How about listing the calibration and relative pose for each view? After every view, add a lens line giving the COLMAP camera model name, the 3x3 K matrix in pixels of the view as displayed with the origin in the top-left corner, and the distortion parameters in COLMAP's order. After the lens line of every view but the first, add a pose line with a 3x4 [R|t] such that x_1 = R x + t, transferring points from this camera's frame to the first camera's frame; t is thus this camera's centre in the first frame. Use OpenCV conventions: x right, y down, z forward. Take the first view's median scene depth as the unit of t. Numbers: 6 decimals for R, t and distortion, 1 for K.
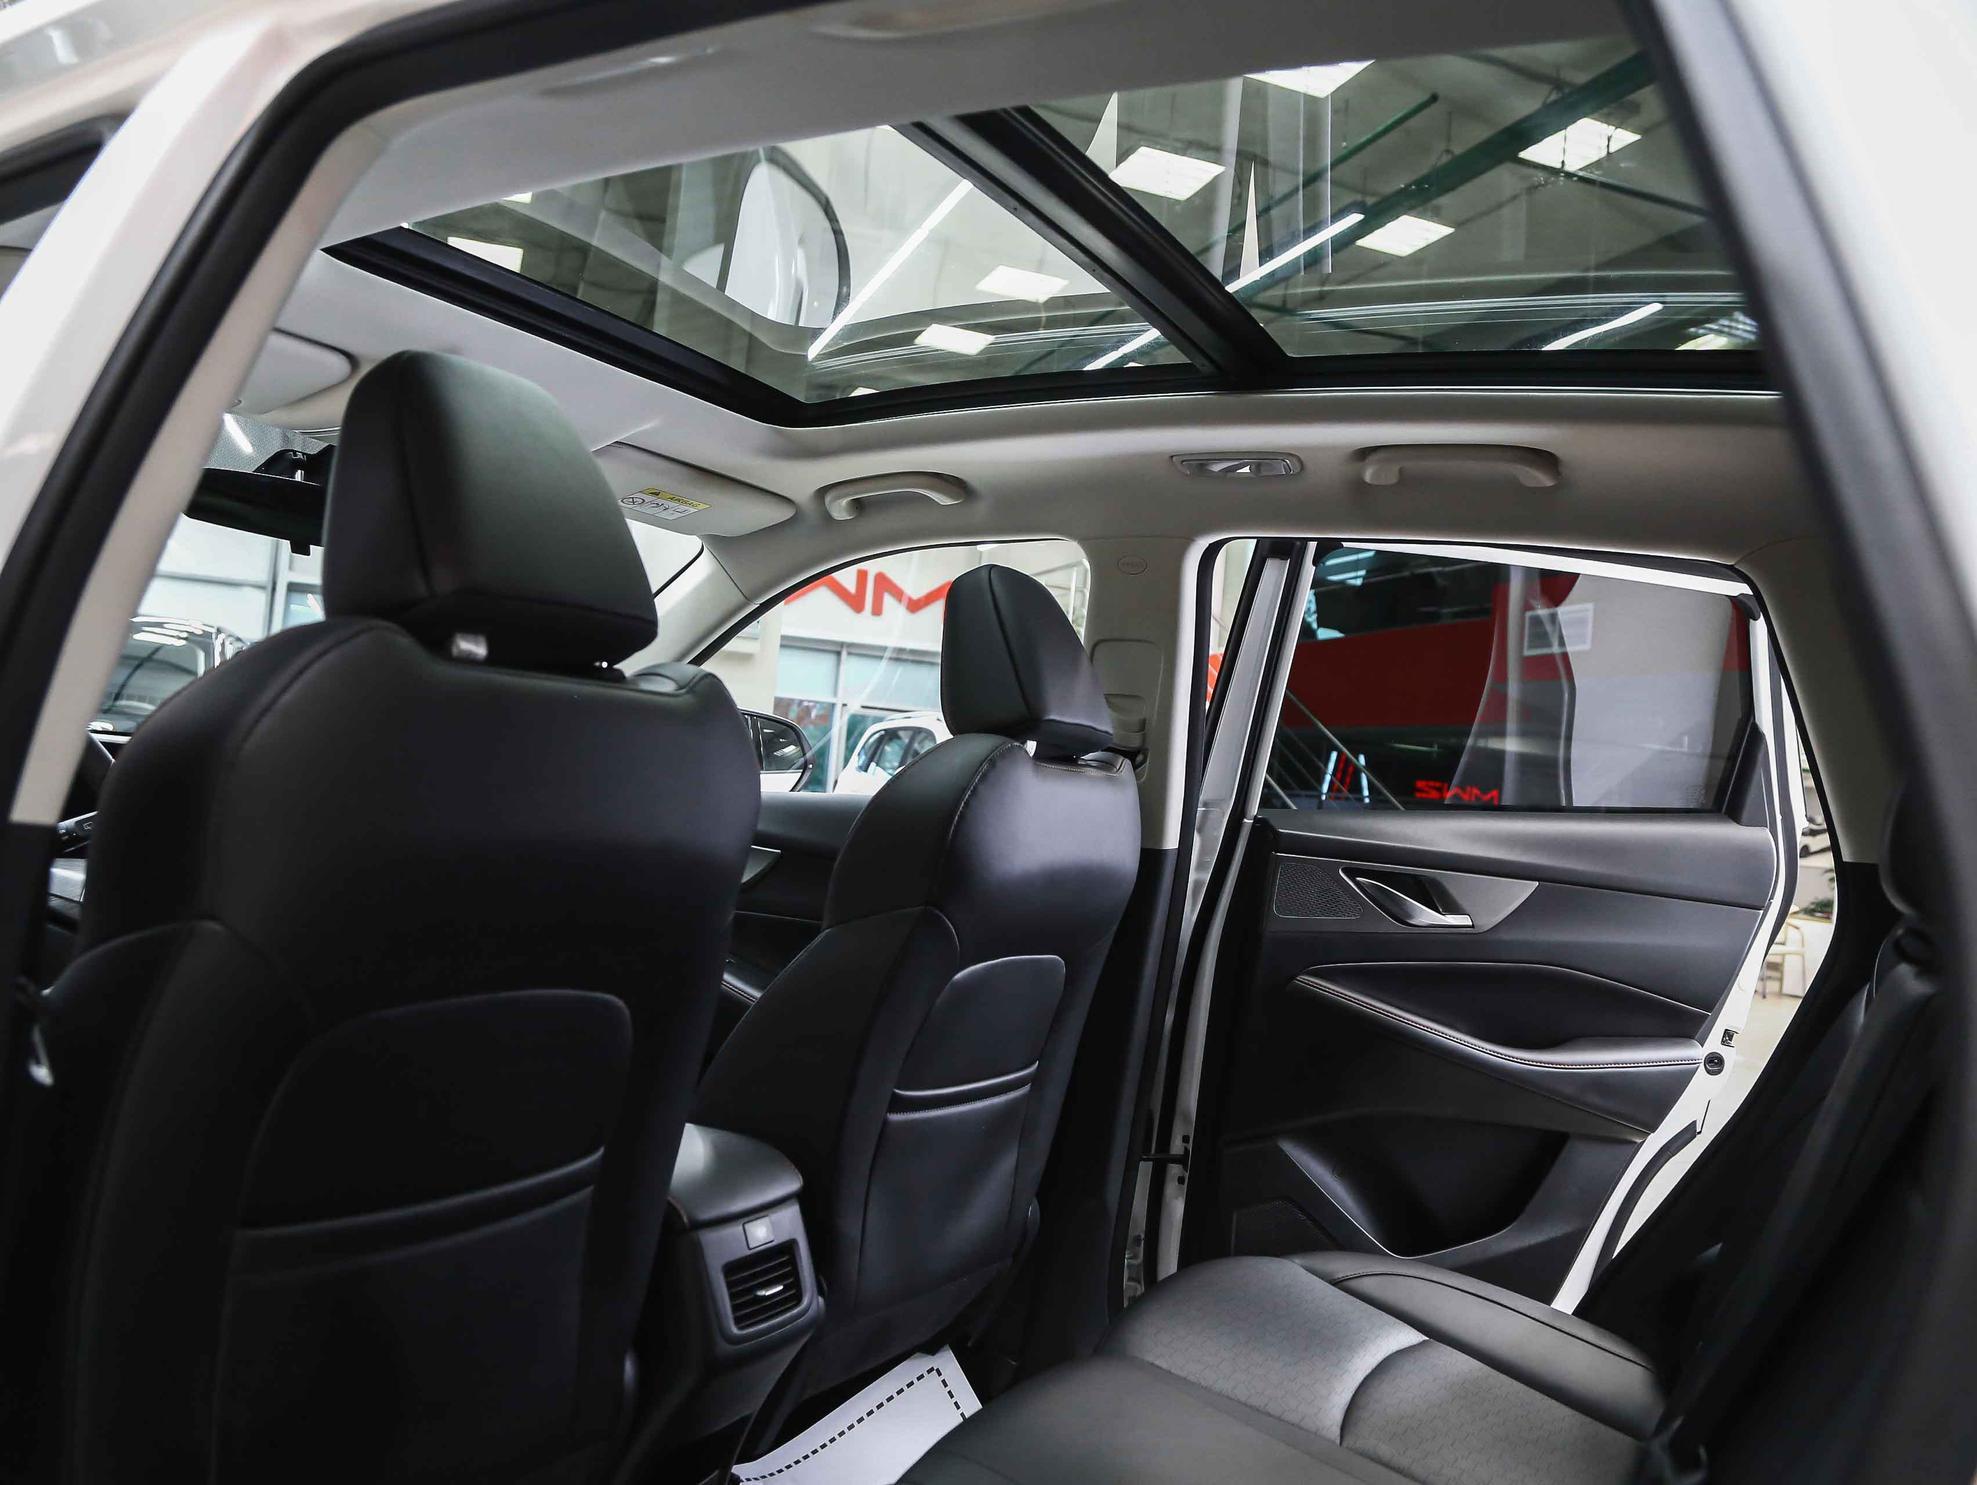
lens RADIAL K [[1535.1, 0, 988.5], [0, 1535.1, 742.5], [0, 0, 1]] dist [-0.126781, 0.086504]
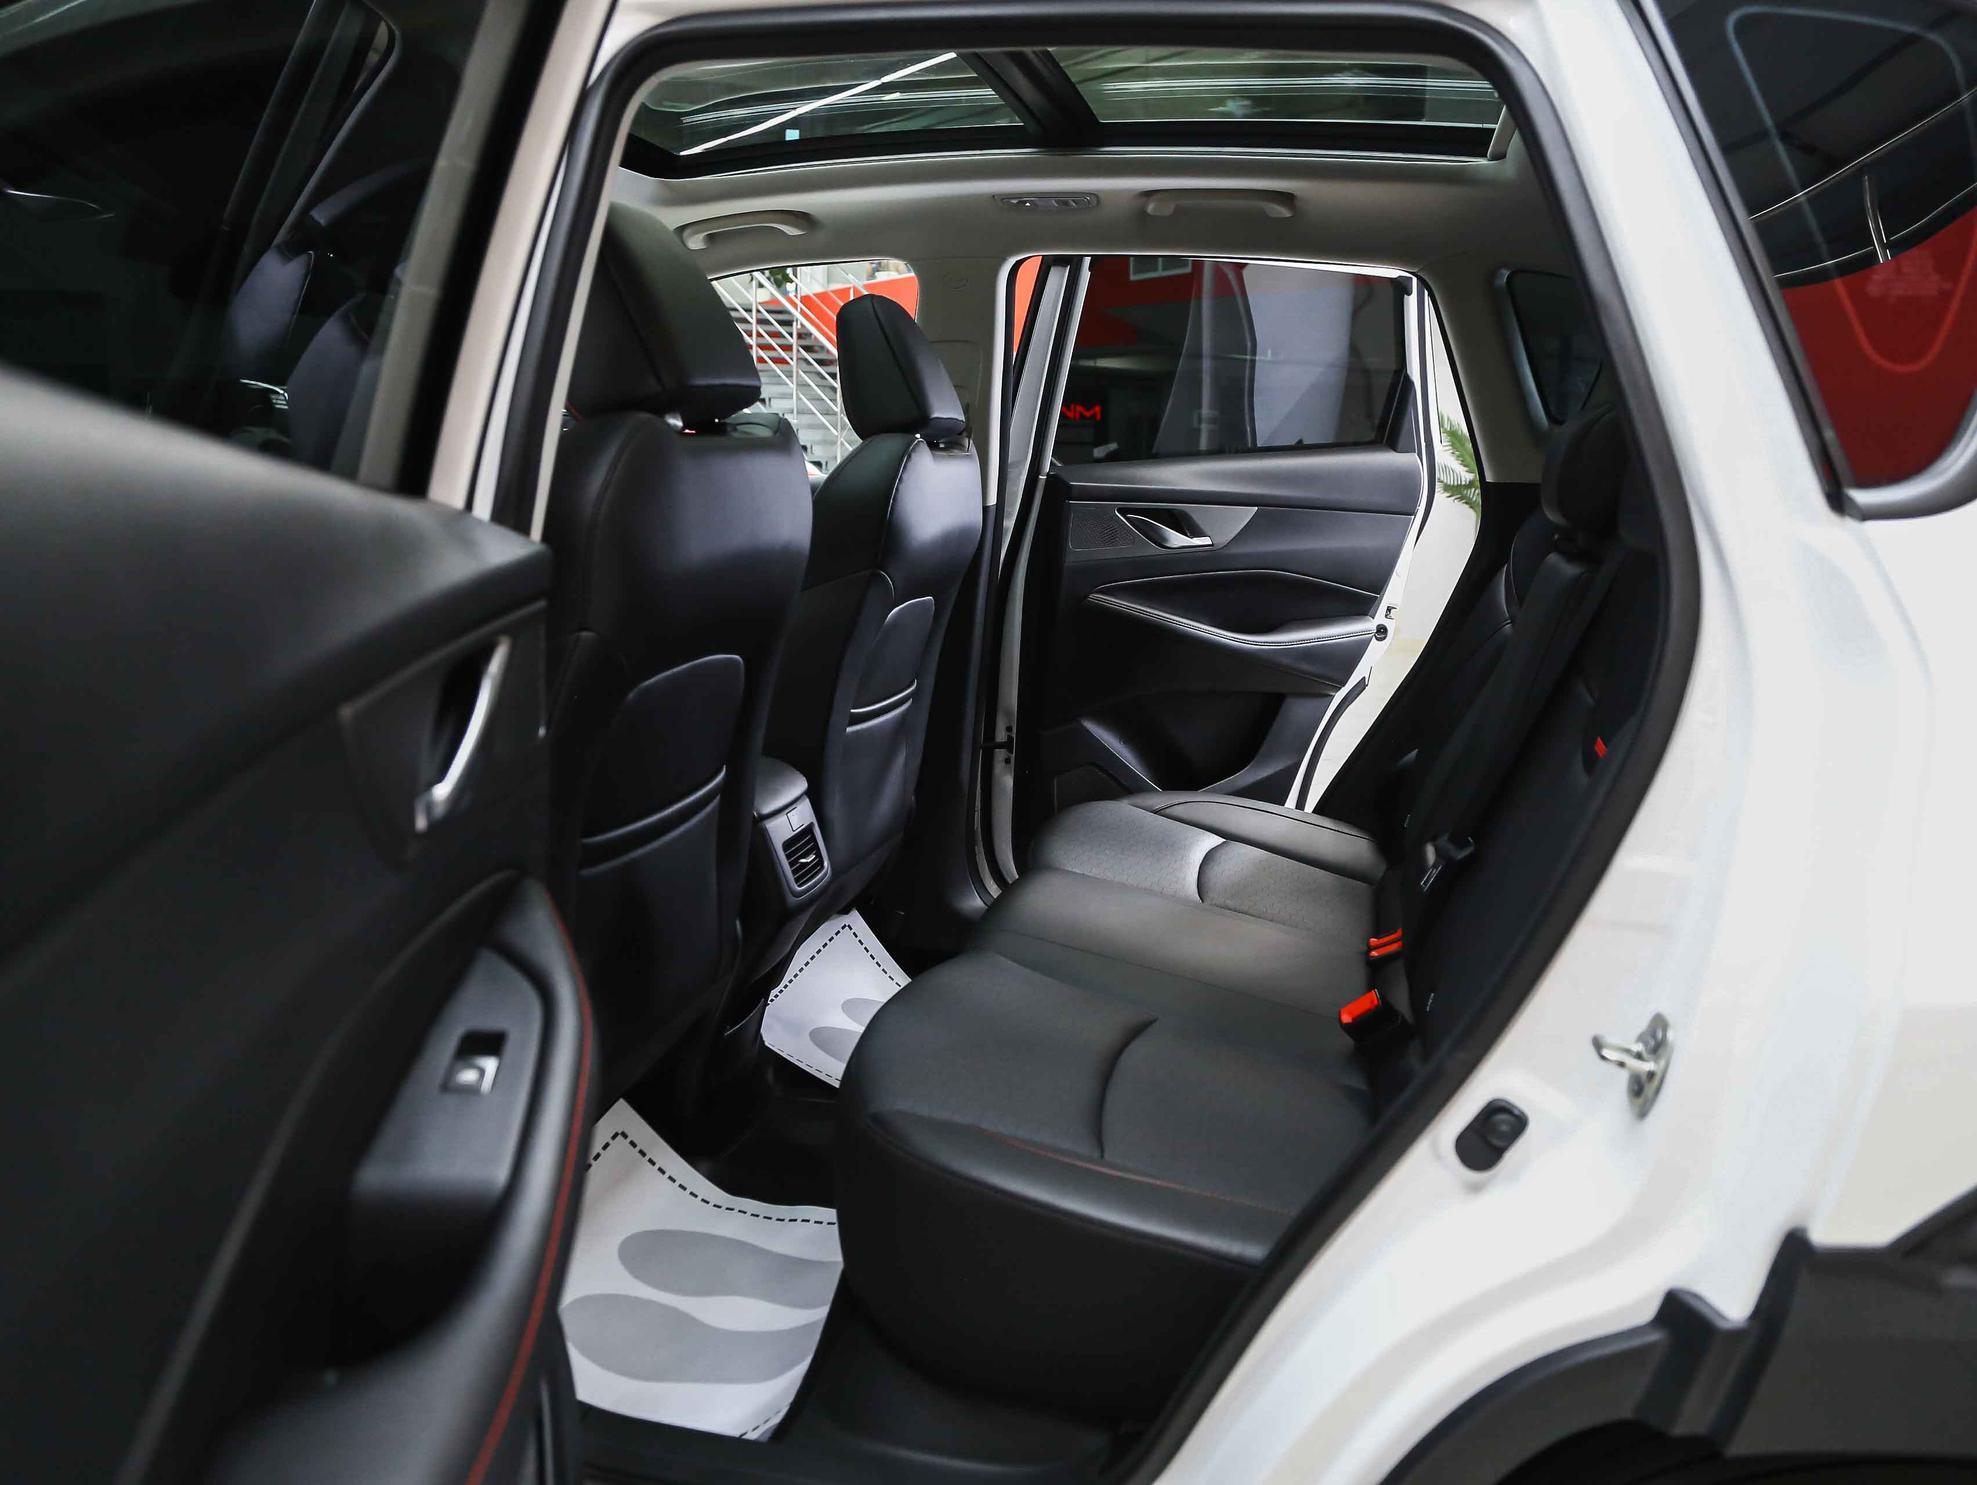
lens RADIAL K [[1535.1, 0, 988.5], [0, 1535.1, 742.5], [0, 0, 1]] dist [-0.126781, 0.086504]
pose [[0.961860, -0.125092, 0.243266, -0.216507], [0.064069, 0.967599, 0.244229, -0.050054], [-0.265935, -0.219328, 0.938709, -0.233924]]
